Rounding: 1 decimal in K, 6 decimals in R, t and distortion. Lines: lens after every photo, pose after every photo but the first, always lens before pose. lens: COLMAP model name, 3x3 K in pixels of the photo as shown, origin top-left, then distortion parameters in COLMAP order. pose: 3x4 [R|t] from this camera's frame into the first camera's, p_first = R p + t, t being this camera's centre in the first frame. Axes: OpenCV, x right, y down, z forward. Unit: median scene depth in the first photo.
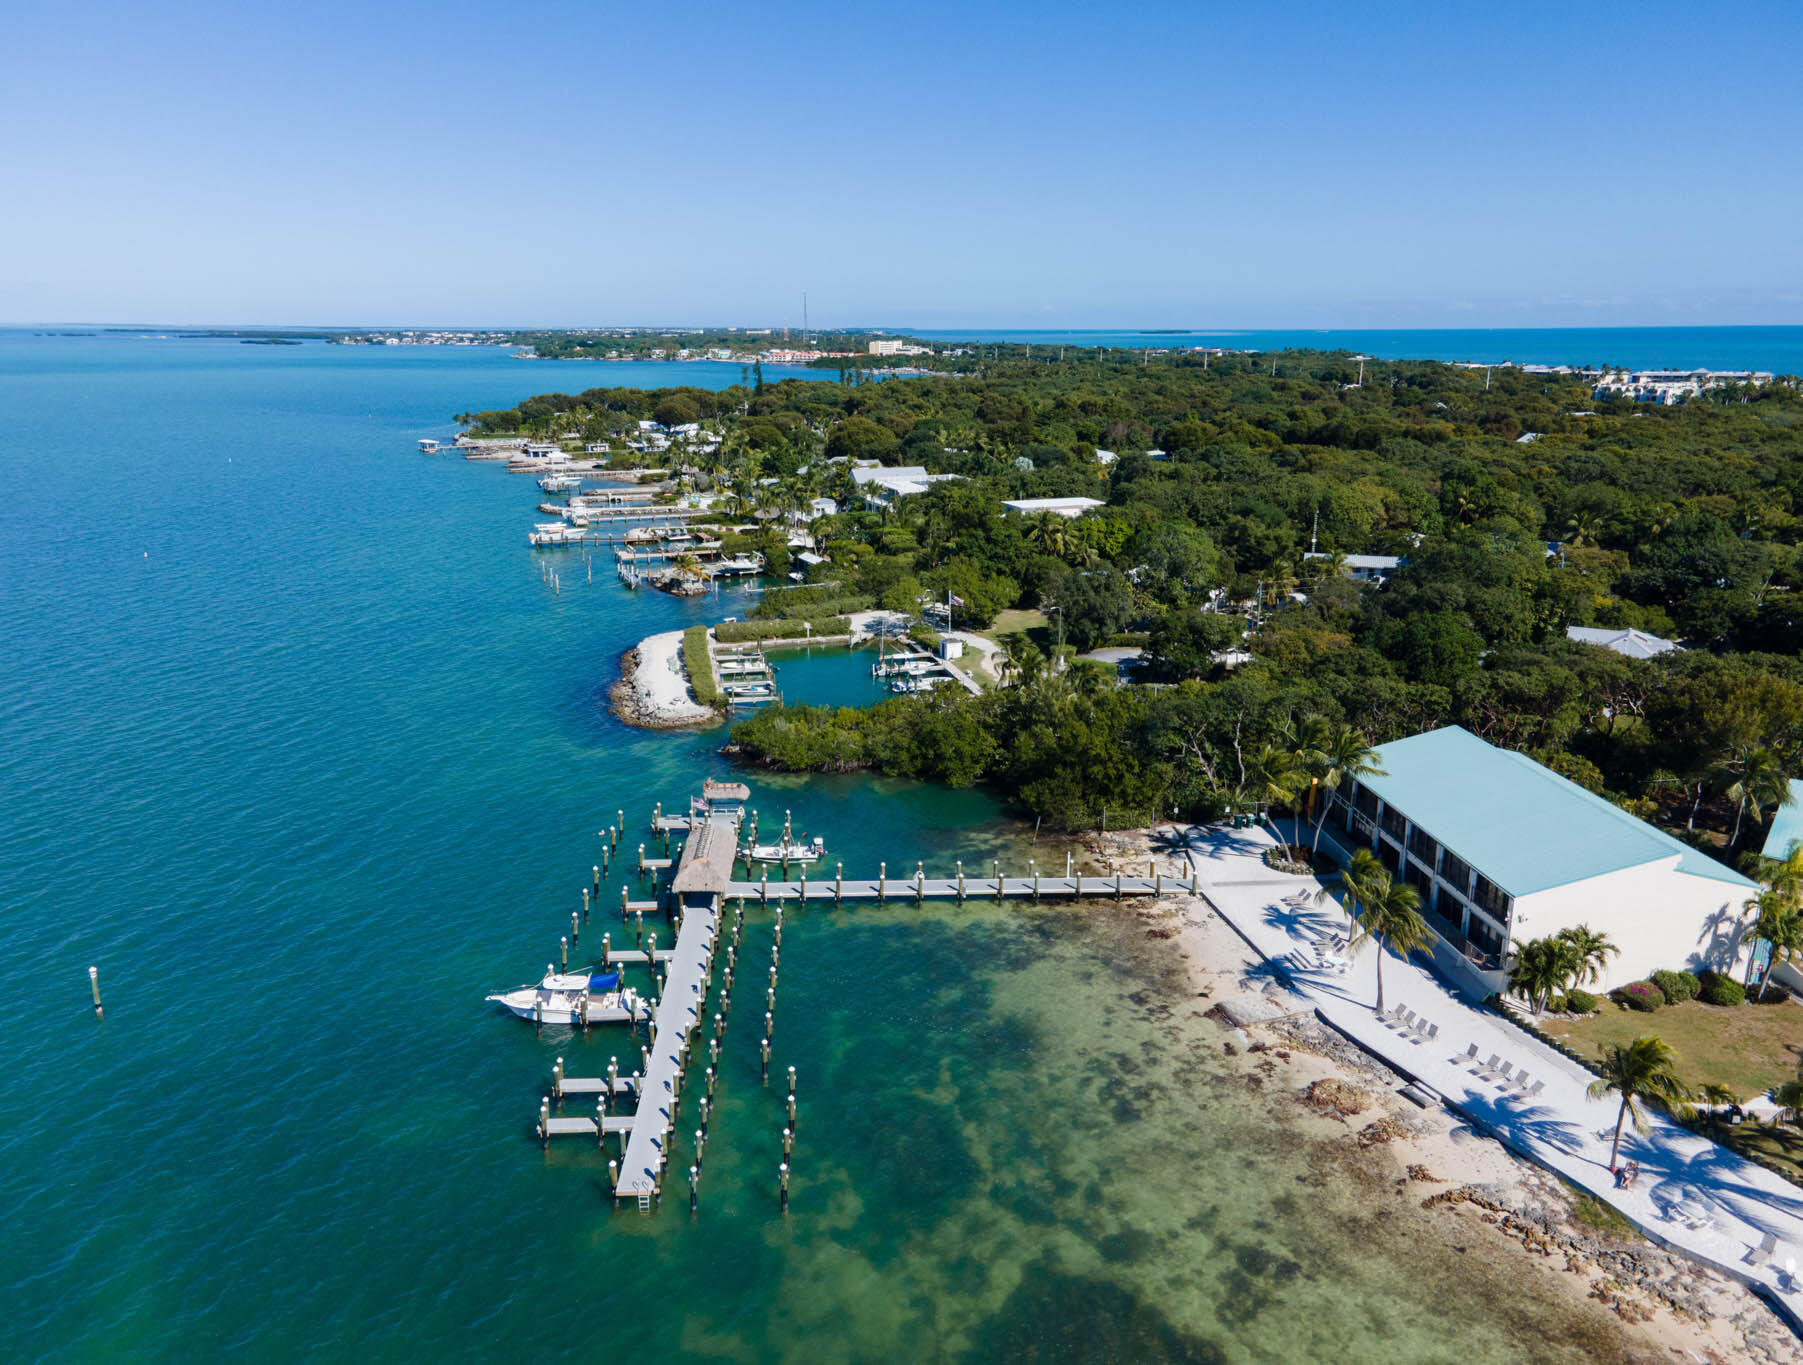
lens RADIAL K [[1302.9, 0, 897.8], [0, 1302.9, 692.1], [0, 0, 1]] dist [0.019145, 0.001705]
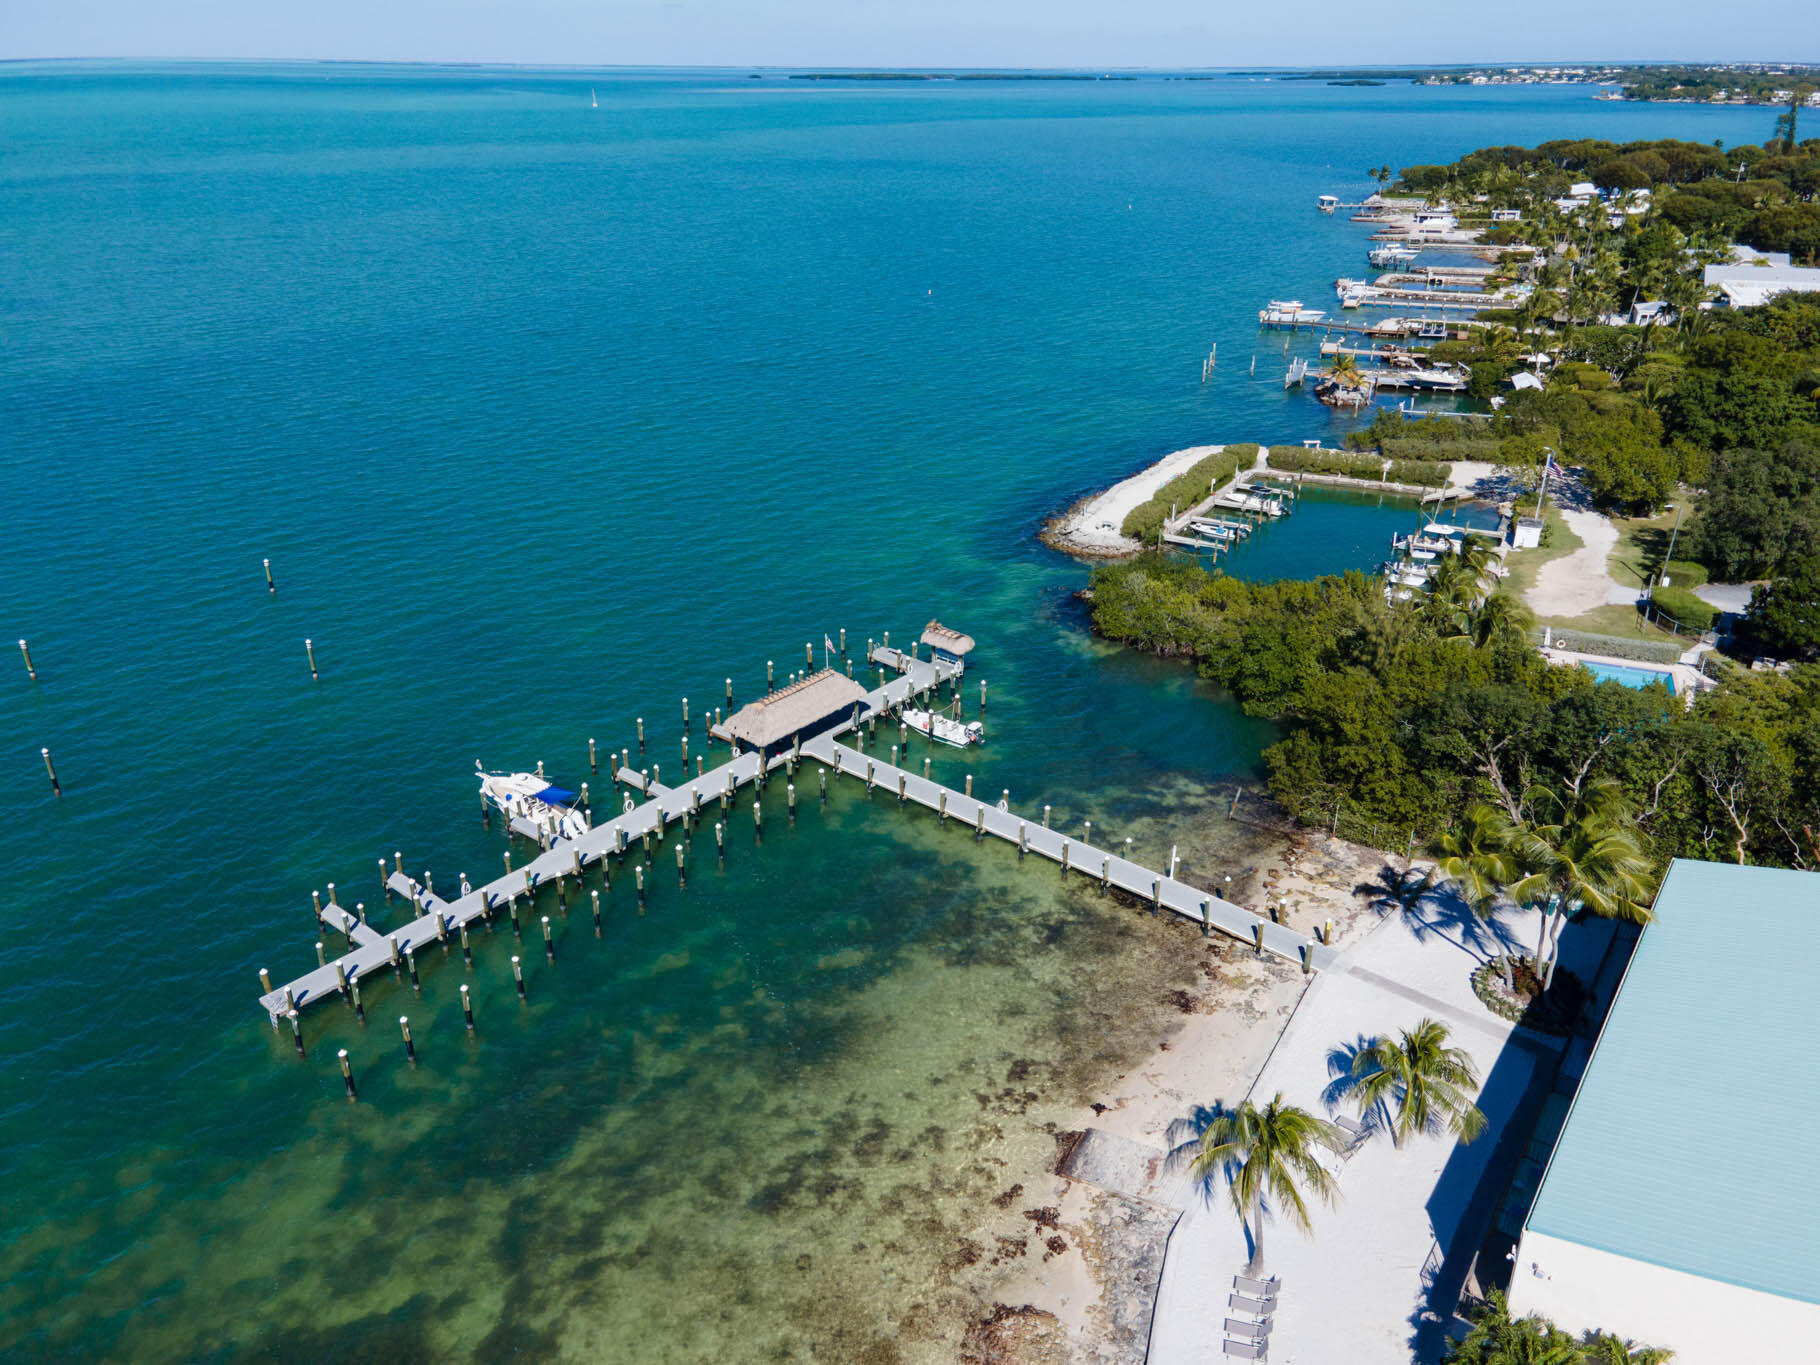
lens RADIAL K [[1309.8, 0, 915.9], [0, 1309.8, 675.5], [0, 0, 1]] dist [0.036922, 0.000815]
pose [[0.747778, 0.277479, -0.603187, 0.236711], [-0.178431, 0.959047, 0.219979, -0.054831], [0.639524, -0.056869, 0.766665, 0.195199]]
